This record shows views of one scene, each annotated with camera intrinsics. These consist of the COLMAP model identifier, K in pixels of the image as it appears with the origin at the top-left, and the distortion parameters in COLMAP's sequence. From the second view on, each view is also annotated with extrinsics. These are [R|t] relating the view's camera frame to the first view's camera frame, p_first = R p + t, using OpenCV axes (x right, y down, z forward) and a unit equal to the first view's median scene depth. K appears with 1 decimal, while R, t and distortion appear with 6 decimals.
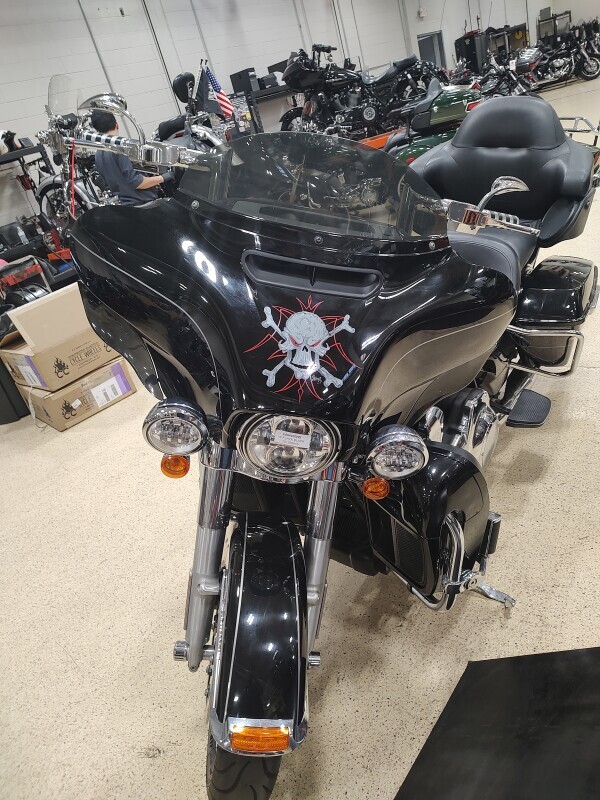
lens RADIAL K [[572.9, 0, 299.1], [0, 572.9, 399.7], [0, 0, 1]] dist [0.026220, -0.004035]
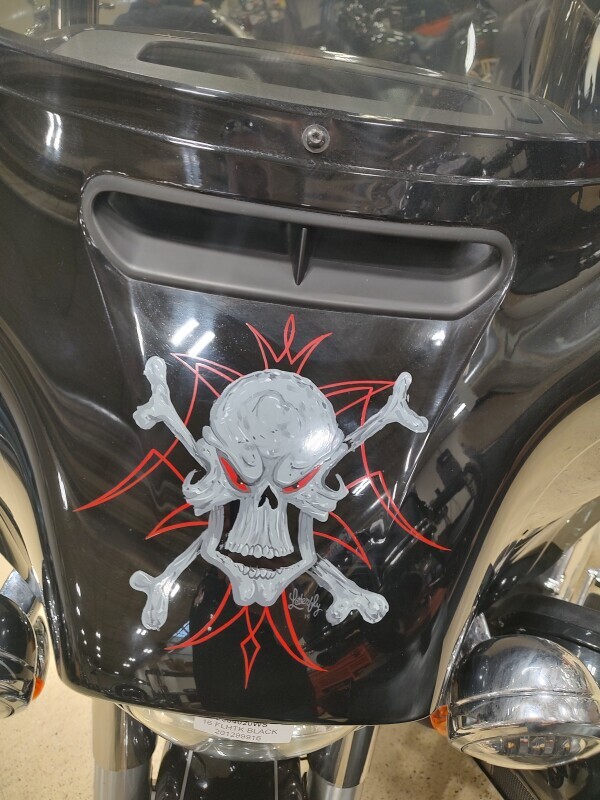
lens RADIAL K [[572.9, 0, 317.2], [0, 572.9, 395.0], [0, 0, 1]] dist [0.026220, -0.004035]
pose [[0.998658, 0.003099, -0.051703, 0.052862], [0.003007, 0.993057, 0.117593, -0.180692], [0.051709, -0.117590, 0.991715, 0.689476]]
